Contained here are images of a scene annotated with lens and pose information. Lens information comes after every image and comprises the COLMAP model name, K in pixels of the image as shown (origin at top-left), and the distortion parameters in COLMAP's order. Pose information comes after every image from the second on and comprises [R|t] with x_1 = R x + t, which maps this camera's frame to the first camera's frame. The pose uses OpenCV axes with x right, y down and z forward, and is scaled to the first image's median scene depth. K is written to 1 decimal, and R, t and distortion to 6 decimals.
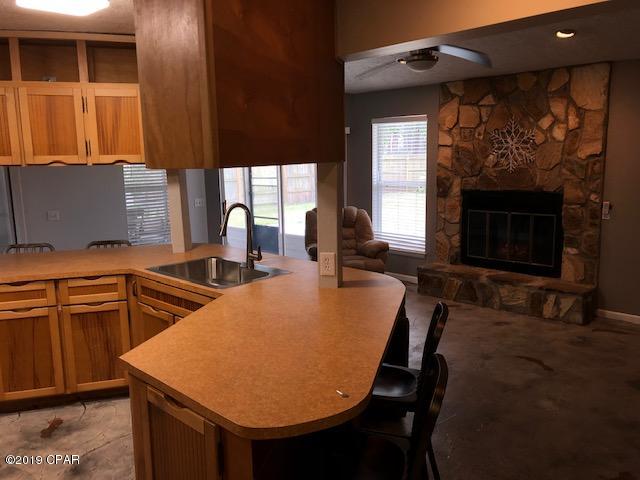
lens RADIAL K [[530.6, 0, 319.6], [0, 530.6, 237.7], [0, 0, 1]] dist [-0.000016, -0.004697]
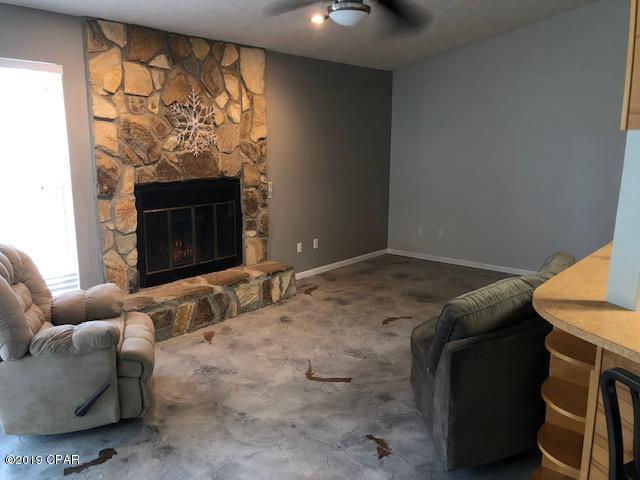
lens RADIAL K [[512.2, 0, 317.5], [0, 512.2, 239.5], [0, 0, 1]] dist [0.005614, -0.007131]
pose [[-0.065315, -0.165726, 0.984006, -0.455178], [0.156104, 0.972274, 0.174112, -0.106129], [-0.985579, 0.164980, -0.037634, 0.853132]]
